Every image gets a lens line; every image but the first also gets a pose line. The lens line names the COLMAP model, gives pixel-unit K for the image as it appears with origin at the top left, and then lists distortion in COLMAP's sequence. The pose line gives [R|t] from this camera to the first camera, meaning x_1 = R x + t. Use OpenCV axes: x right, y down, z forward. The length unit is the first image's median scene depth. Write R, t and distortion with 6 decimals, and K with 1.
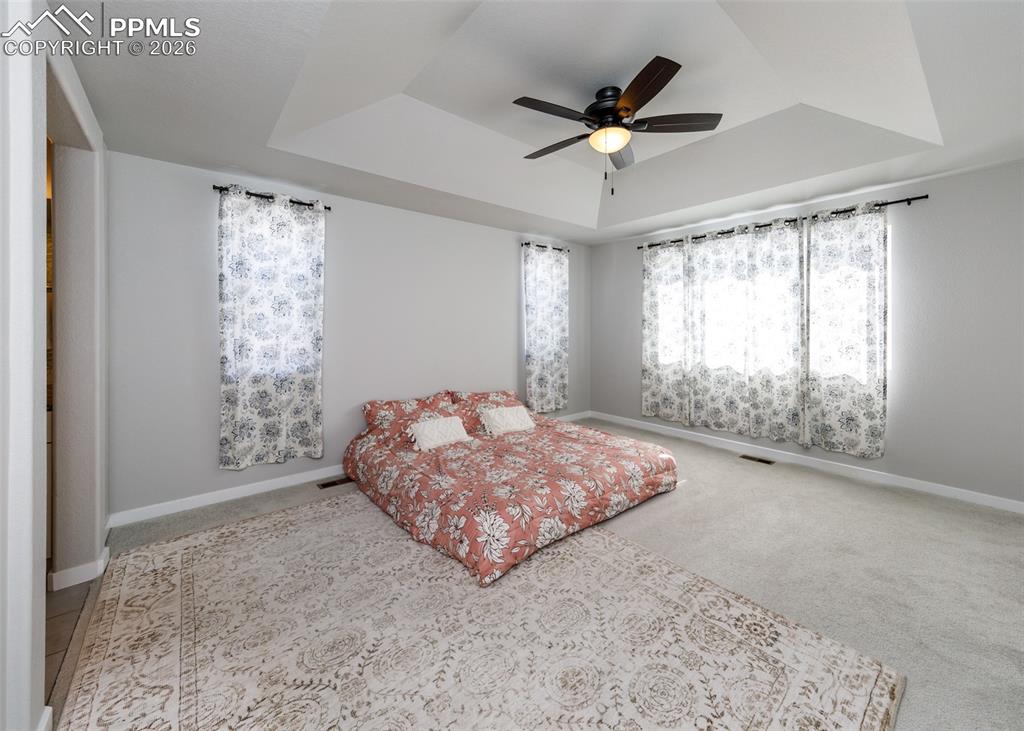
lens RADIAL K [[392.4, 0, 537.3], [0, 392.4, 329.0], [0, 0, 1]] dist [0.003438, 0.000528]
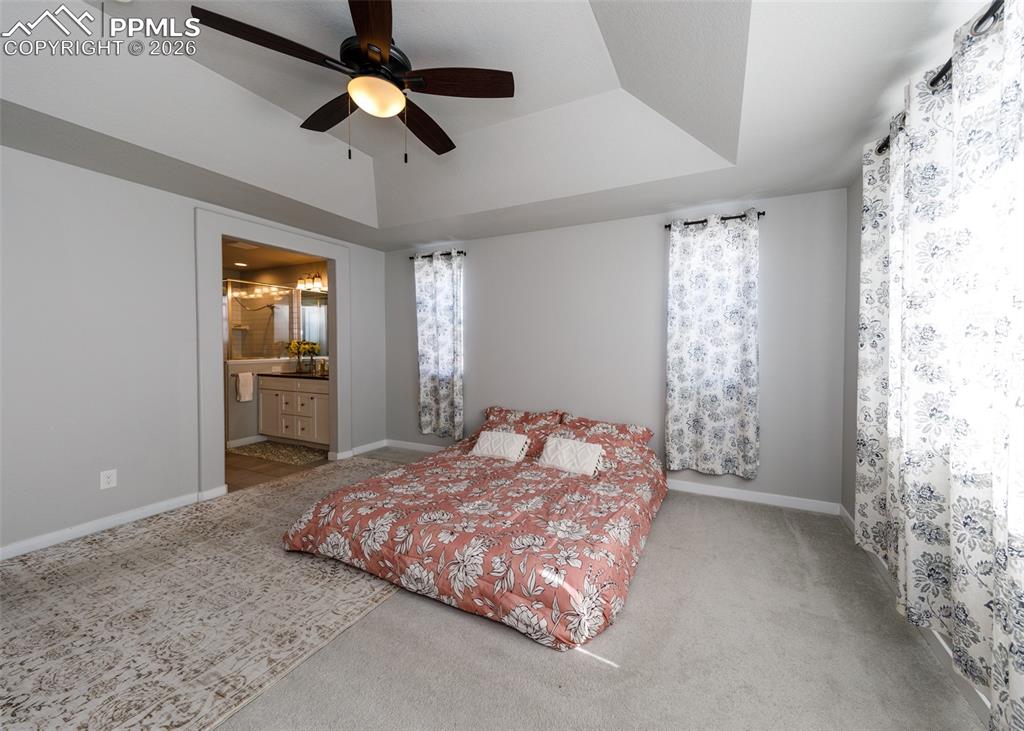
lens RADIAL K [[392.4, 0, 537.9], [0, 392.4, 343.7], [0, 0, 1]] dist [0.003438, 0.000528]
pose [[0.391677, 0.006232, -0.920082, 0.828249], [0.002801, 0.999964, 0.007966, -0.013745], [0.920099, -0.005697, 0.391645, 0.767293]]
